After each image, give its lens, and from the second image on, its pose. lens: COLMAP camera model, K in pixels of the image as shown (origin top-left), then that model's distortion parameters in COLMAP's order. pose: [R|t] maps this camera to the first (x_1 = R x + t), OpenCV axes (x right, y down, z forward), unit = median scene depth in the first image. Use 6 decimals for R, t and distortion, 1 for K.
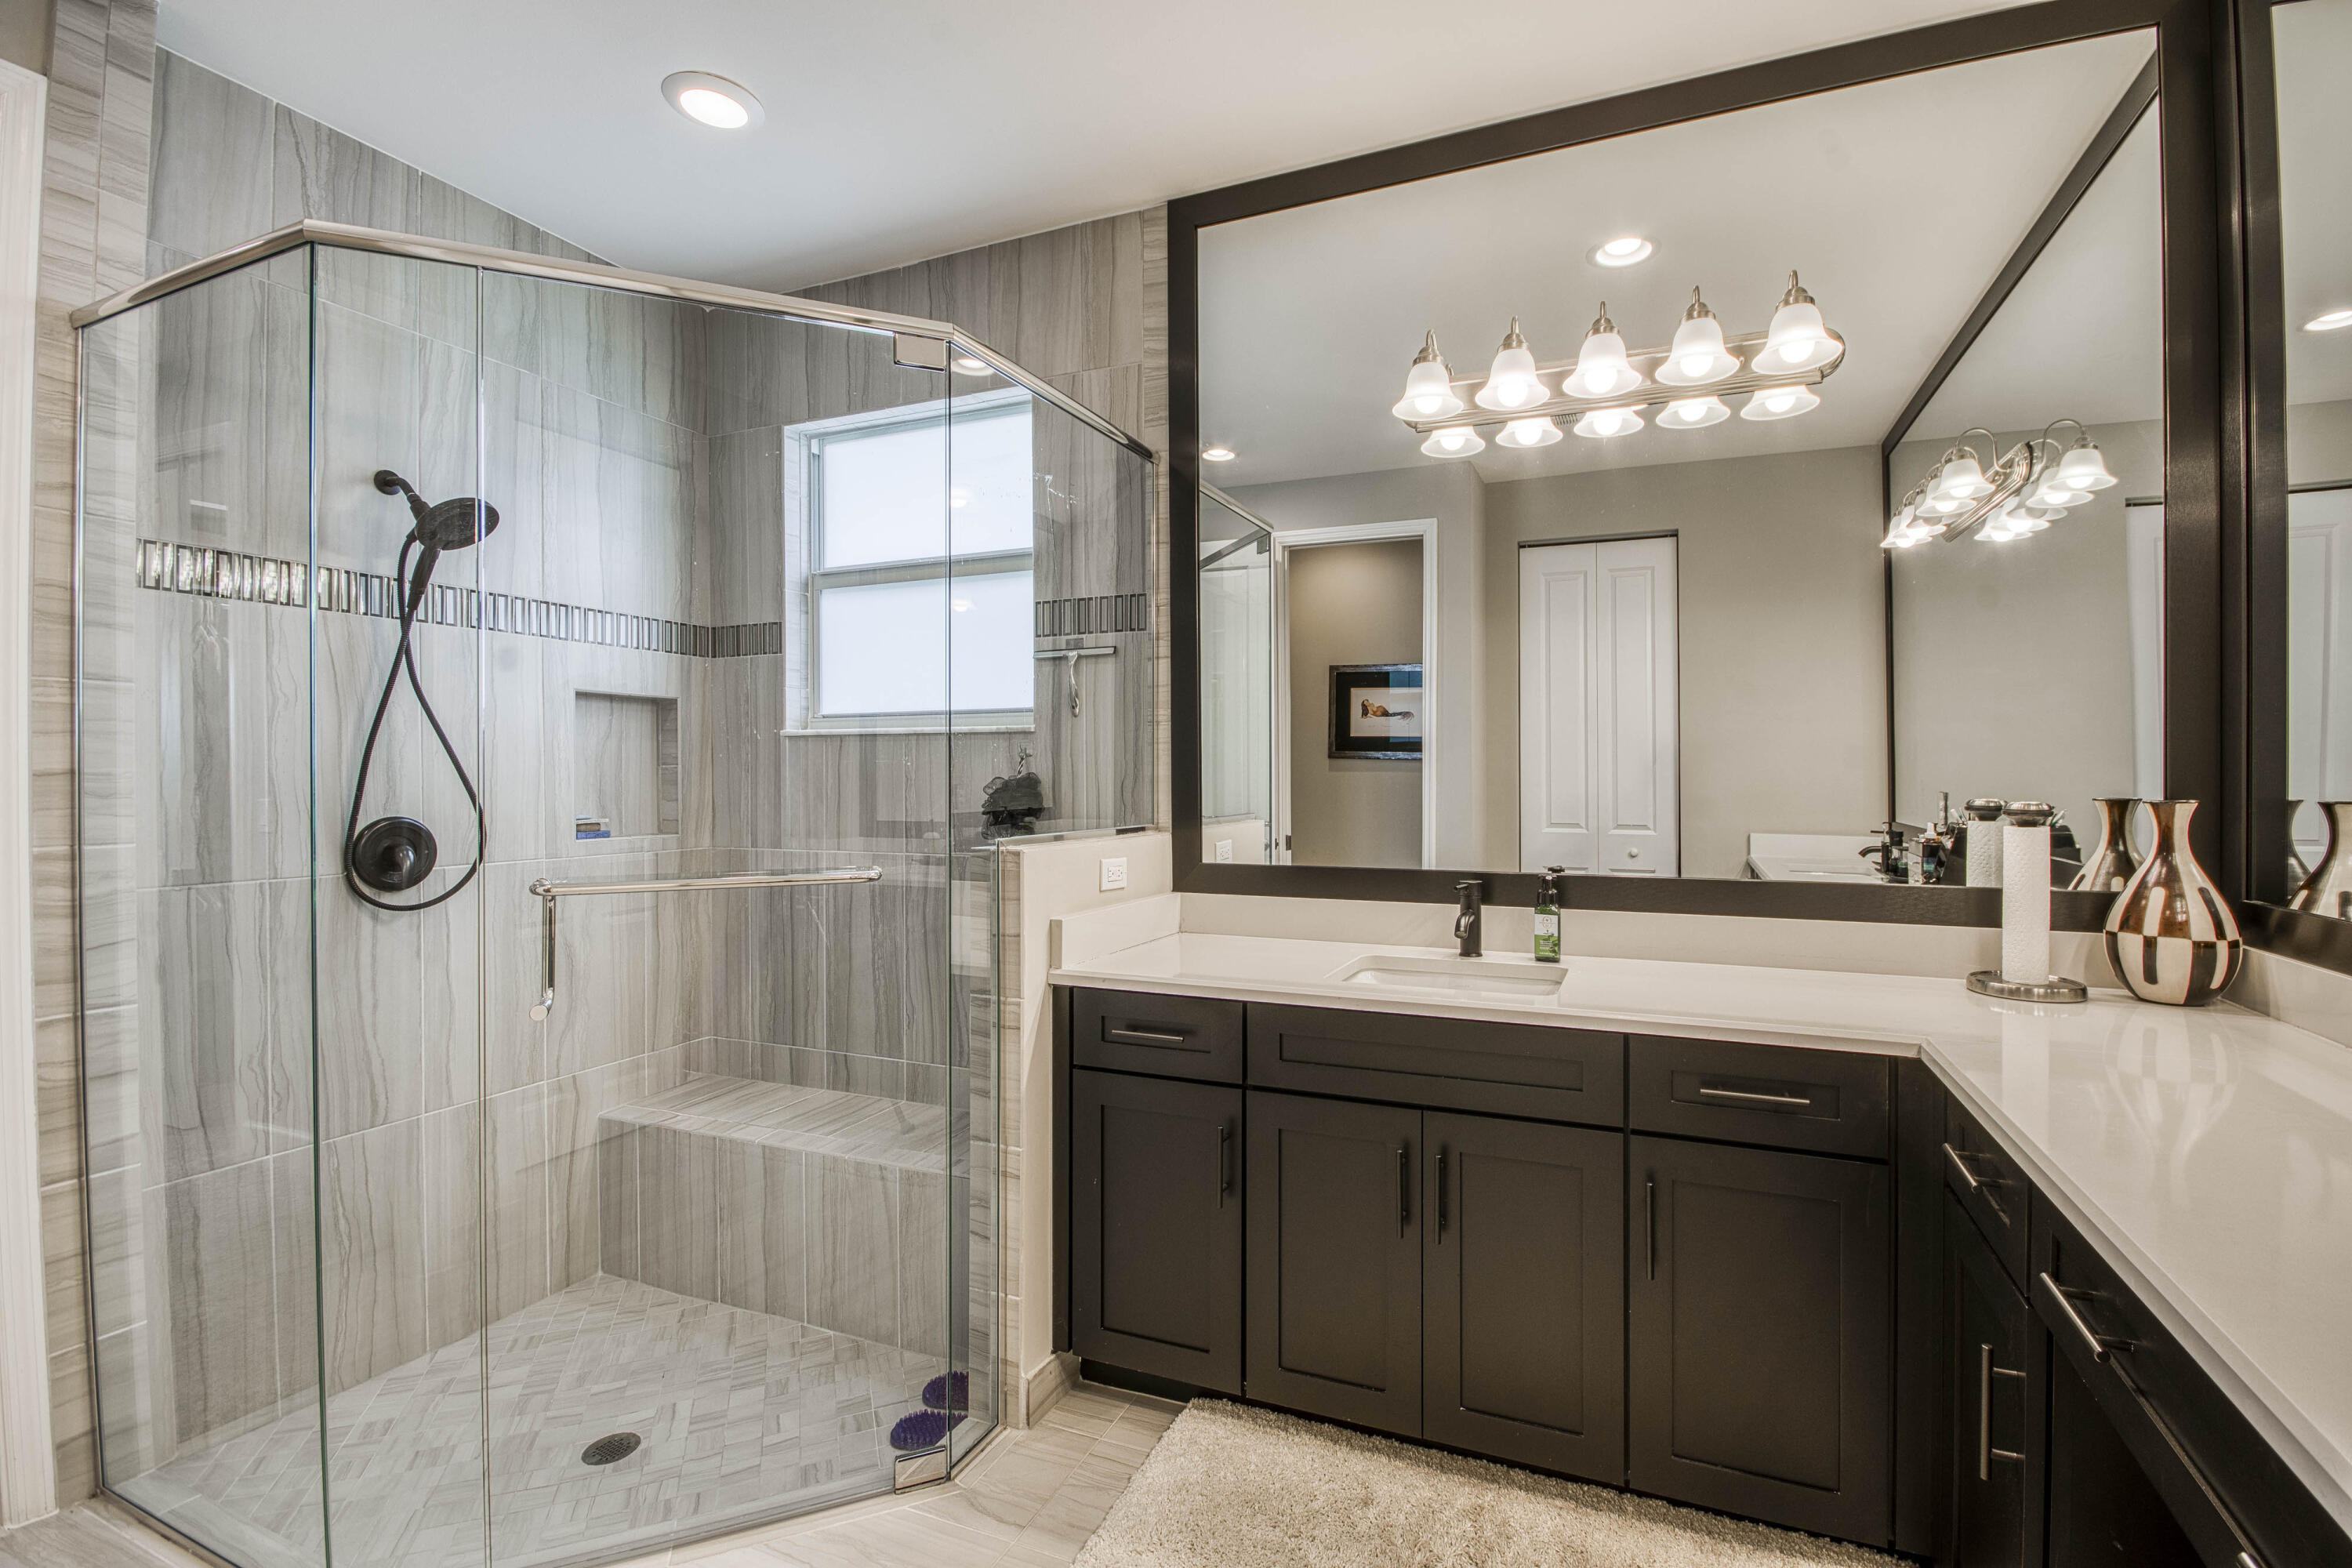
lens RADIAL K [[1043.4, 0, 1179.9], [0, 1043.4, 776.6], [0, 0, 1]] dist [0.001899, -0.002616]
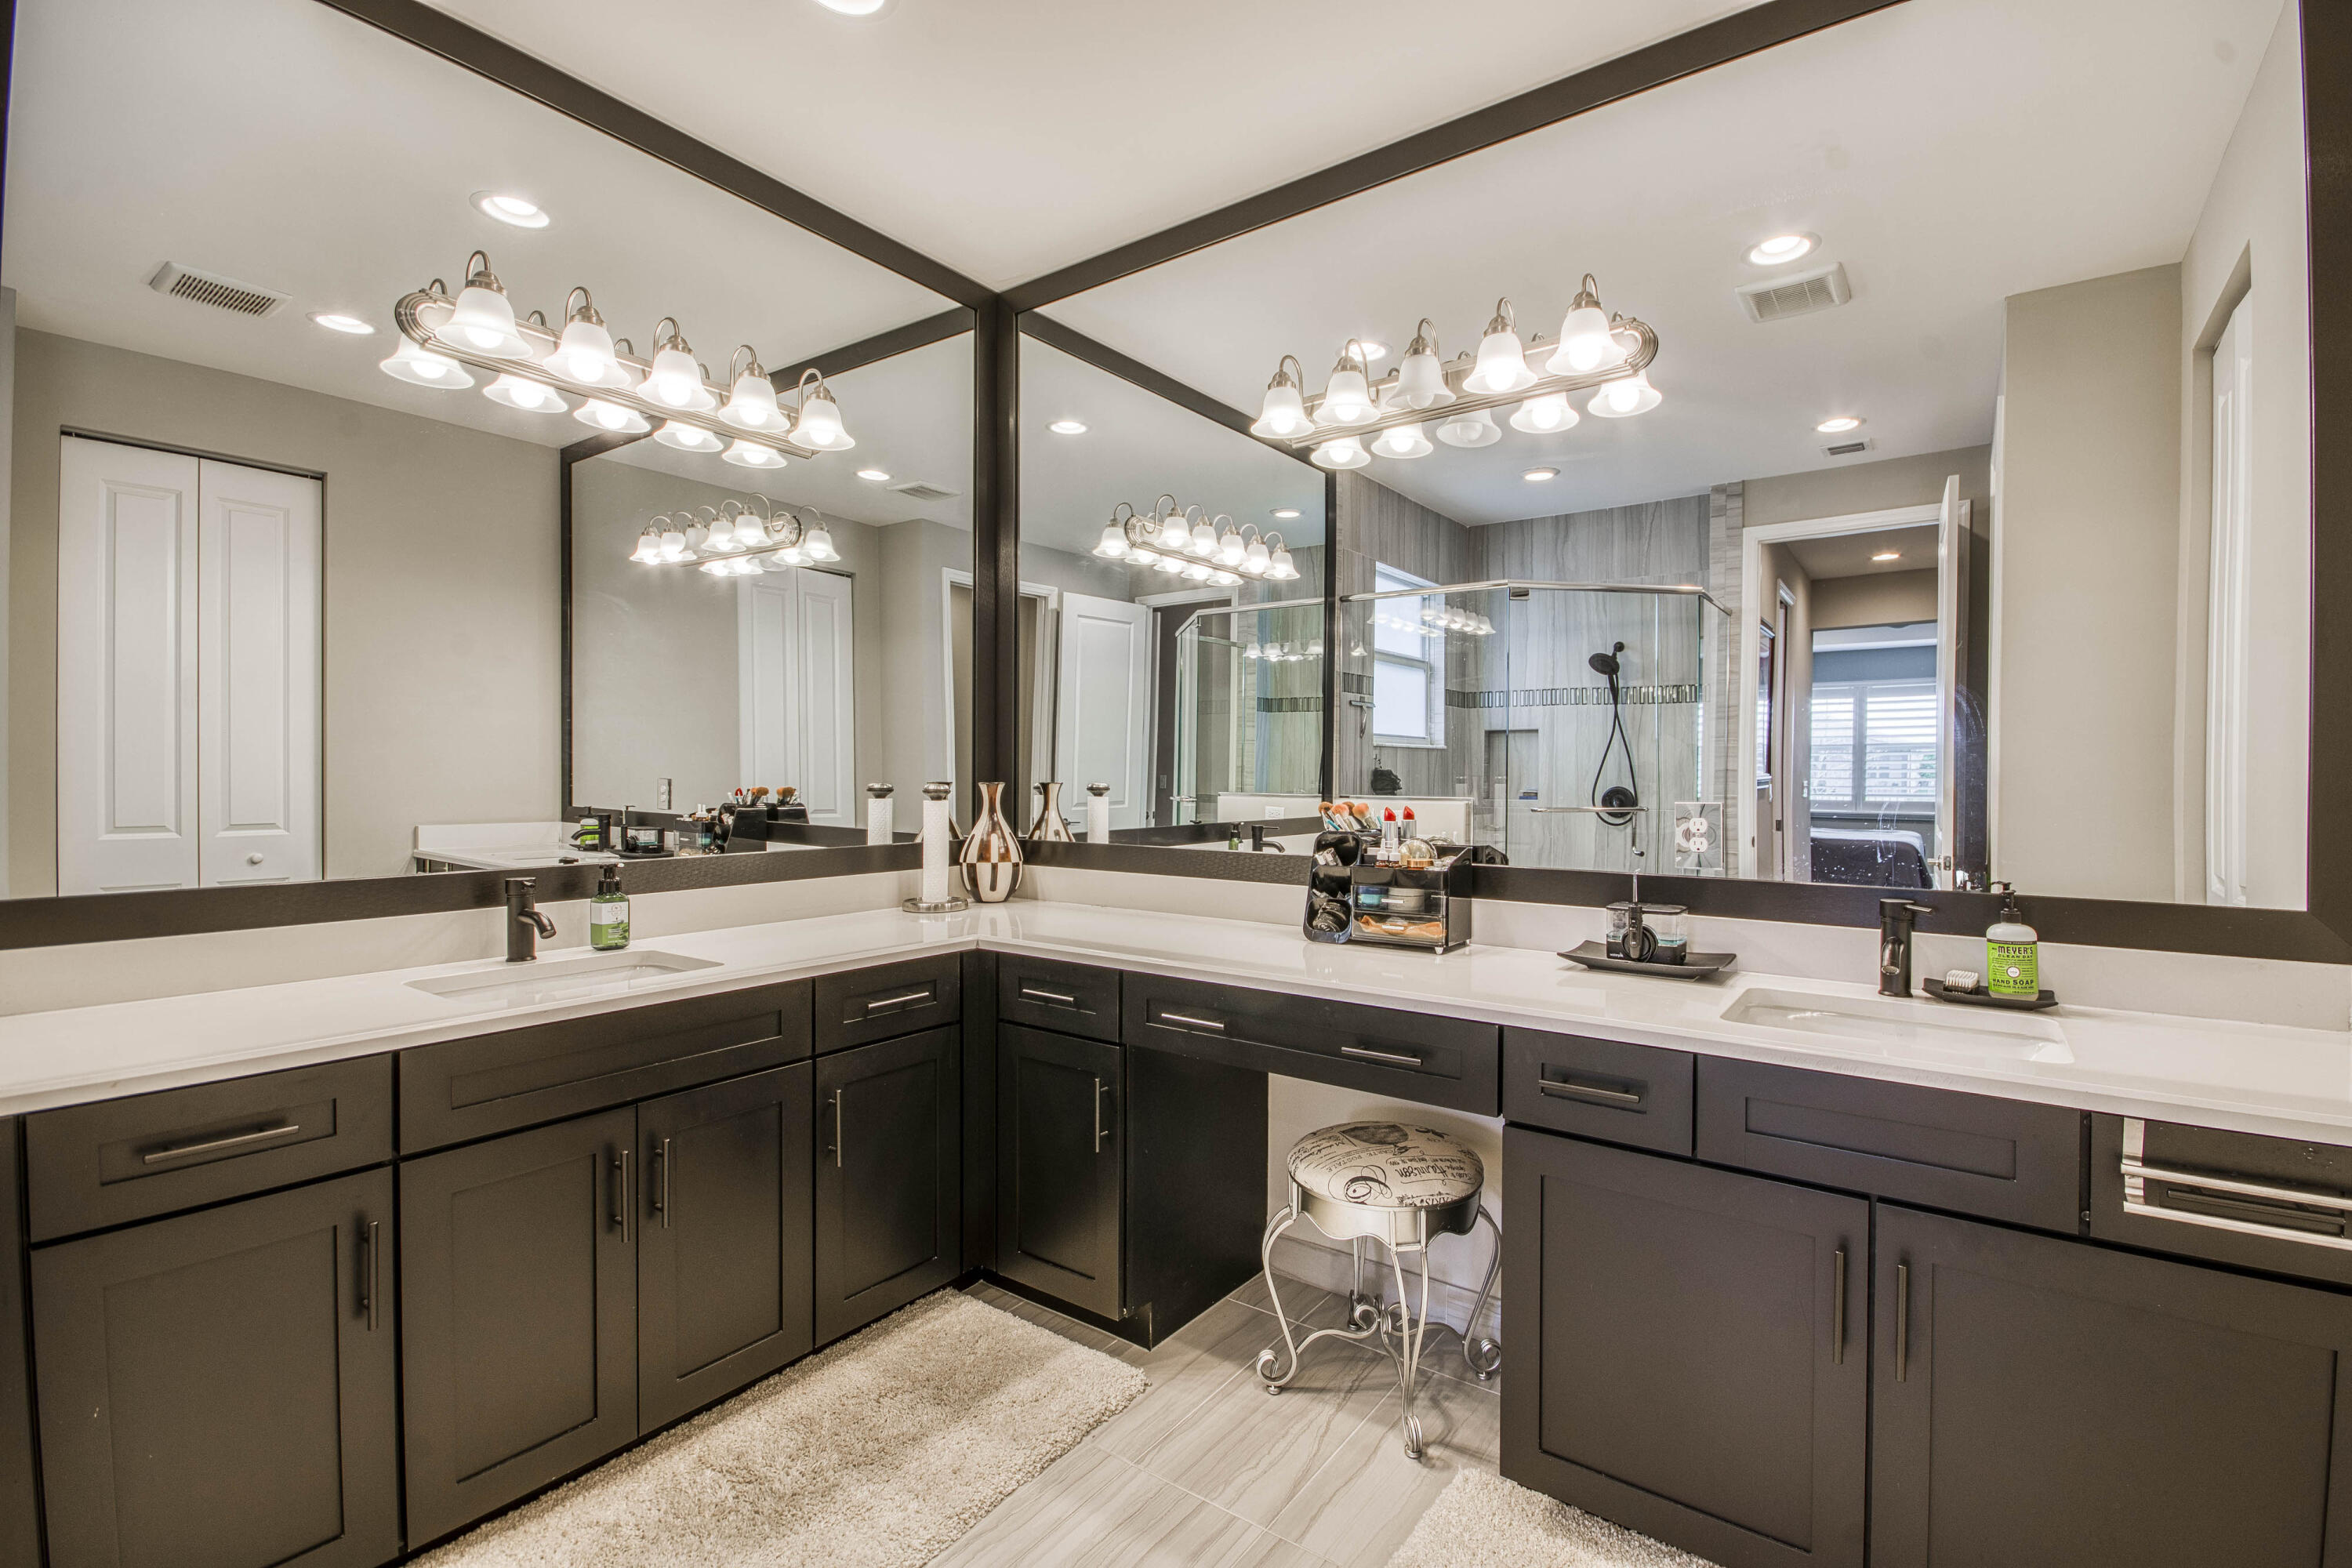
lens RADIAL K [[1043.4, 0, 1230.5], [0, 1043.4, 785.4], [0, 0, 1]] dist [0.001899, -0.002616]
pose [[0.217836, -0.013430, 0.975893, -0.568536], [-0.007891, 0.999848, 0.015521, -0.001188], [-0.975954, -0.011082, 0.217697, 0.234425]]
